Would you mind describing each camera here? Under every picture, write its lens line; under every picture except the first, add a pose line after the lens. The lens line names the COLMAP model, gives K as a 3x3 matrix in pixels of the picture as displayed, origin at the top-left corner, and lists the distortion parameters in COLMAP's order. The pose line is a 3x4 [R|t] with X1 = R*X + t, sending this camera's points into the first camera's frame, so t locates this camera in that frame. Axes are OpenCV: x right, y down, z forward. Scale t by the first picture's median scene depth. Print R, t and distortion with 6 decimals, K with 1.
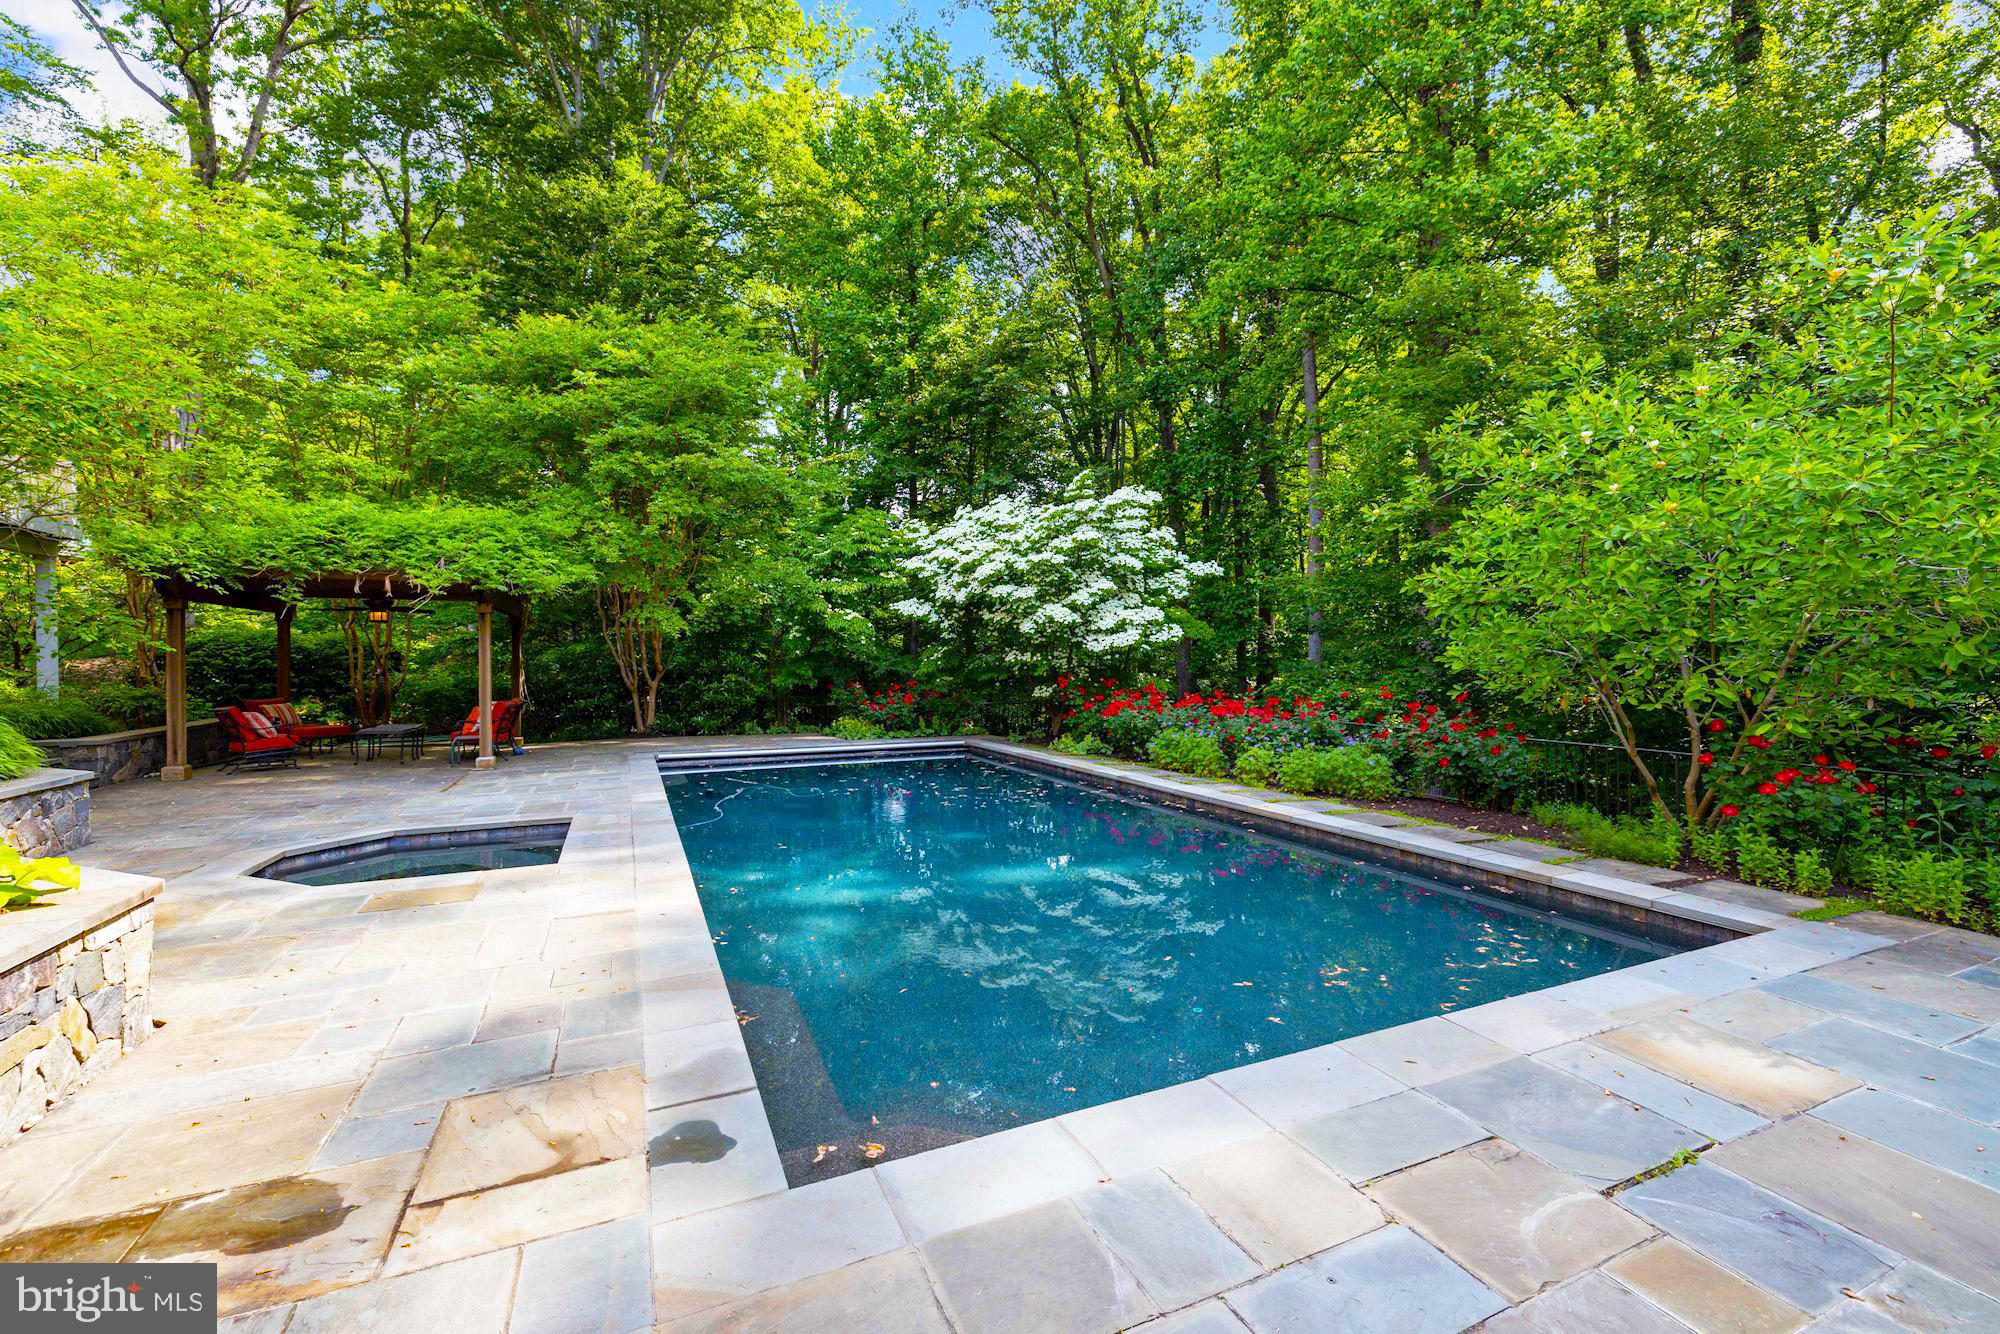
lens RADIAL K [[826.3, 0, 1000.0], [0, 826.3, 667.0], [0, 0, 1]] dist [-0.000737, 0.000494]
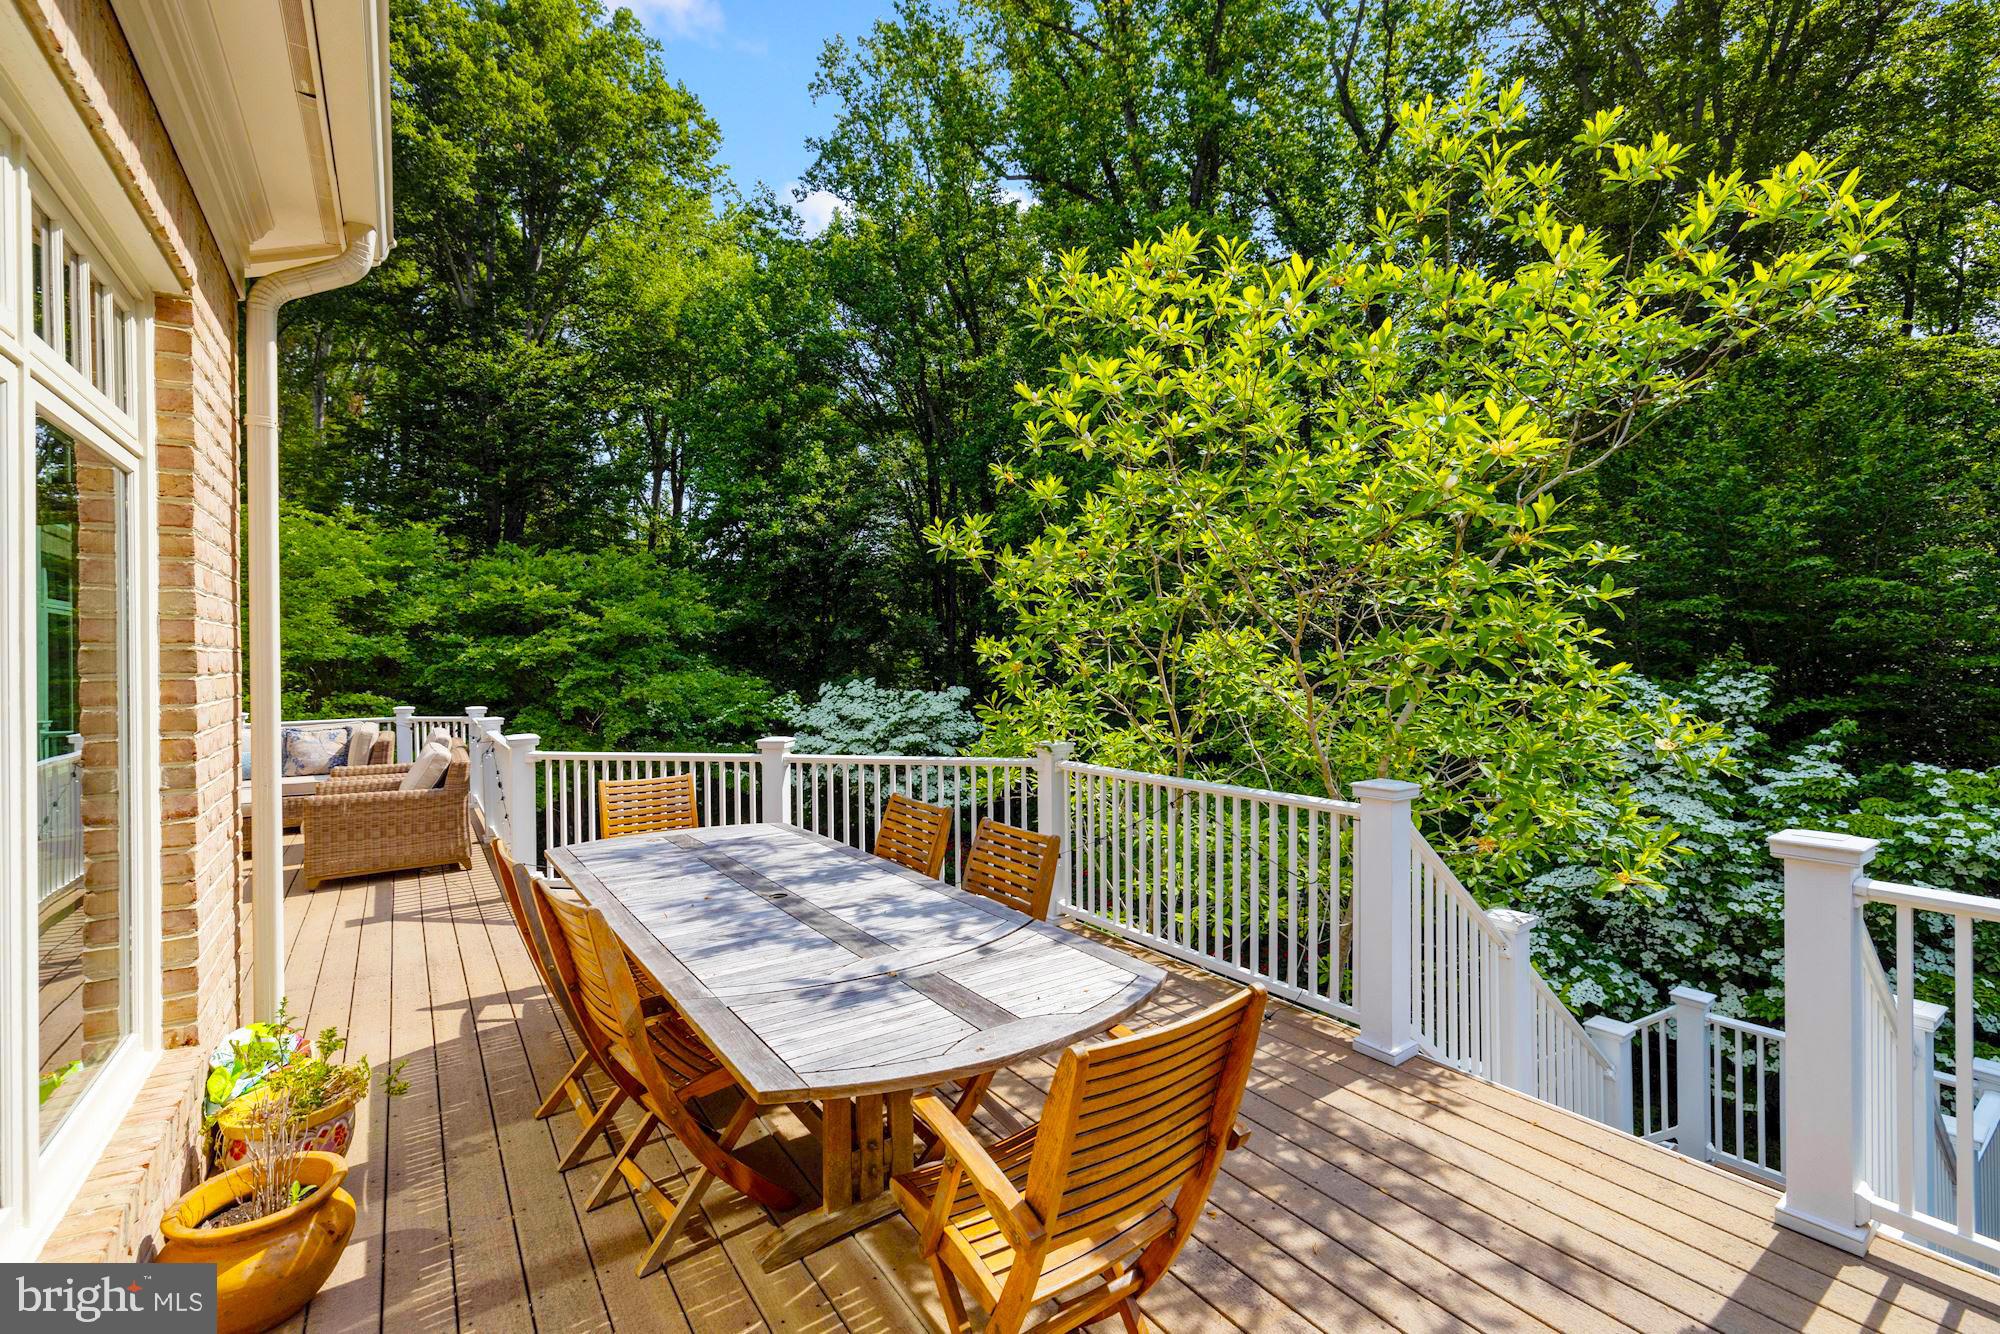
lens RADIAL K [[857.9, 0, 1005.6], [0, 857.9, 669.3], [0, 0, 1]] dist [-0.001248, -0.000570]
pose [[0.981856, -0.002096, 0.189615, -0.027052], [0.000920, 0.999980, 0.006291, -0.281710], [-0.189624, -0.006003, 0.981838, -0.526806]]
